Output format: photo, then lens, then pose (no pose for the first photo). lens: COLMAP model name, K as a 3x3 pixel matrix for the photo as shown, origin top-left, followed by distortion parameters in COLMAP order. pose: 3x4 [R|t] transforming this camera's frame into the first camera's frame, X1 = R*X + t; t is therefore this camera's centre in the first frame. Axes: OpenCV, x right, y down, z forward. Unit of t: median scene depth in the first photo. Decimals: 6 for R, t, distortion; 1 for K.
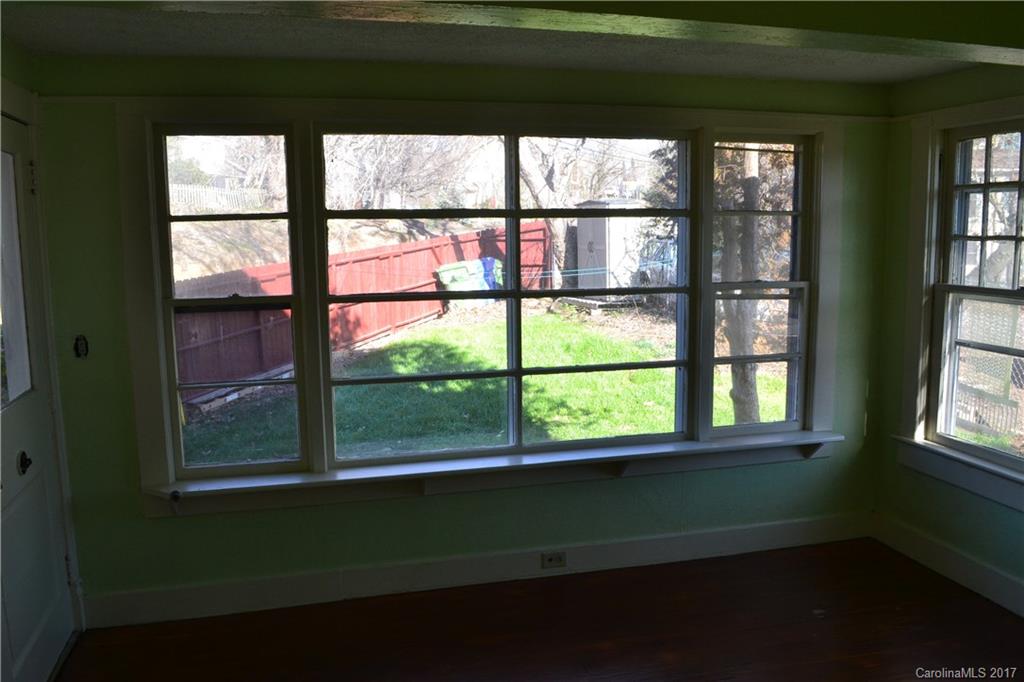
lens RADIAL K [[810.9, 0, 512.0], [0, 810.9, 341.0], [0, 0, 1]] dist [-0.085023, 0.001418]
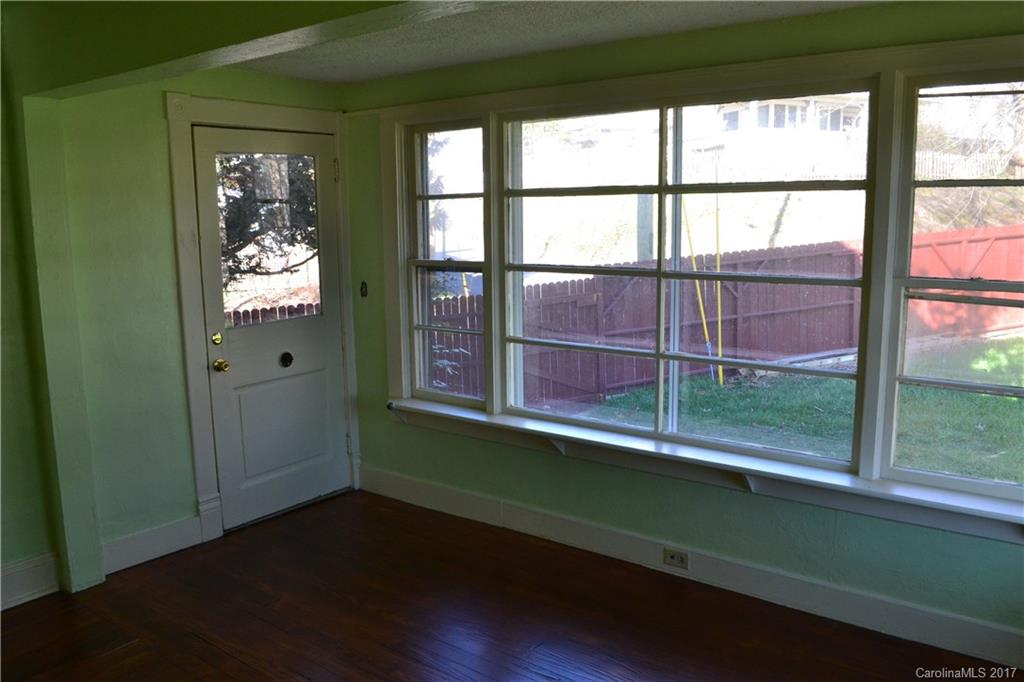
lens RADIAL K [[810.9, 0, 512.0], [0, 810.9, 341.0], [0, 0, 1]] dist [-0.085023, 0.001418]
pose [[0.623328, 0.129532, -0.771158, 0.626175], [-0.098111, 0.991346, 0.087214, -0.044913], [0.775782, 0.021296, 0.630642, 0.251199]]
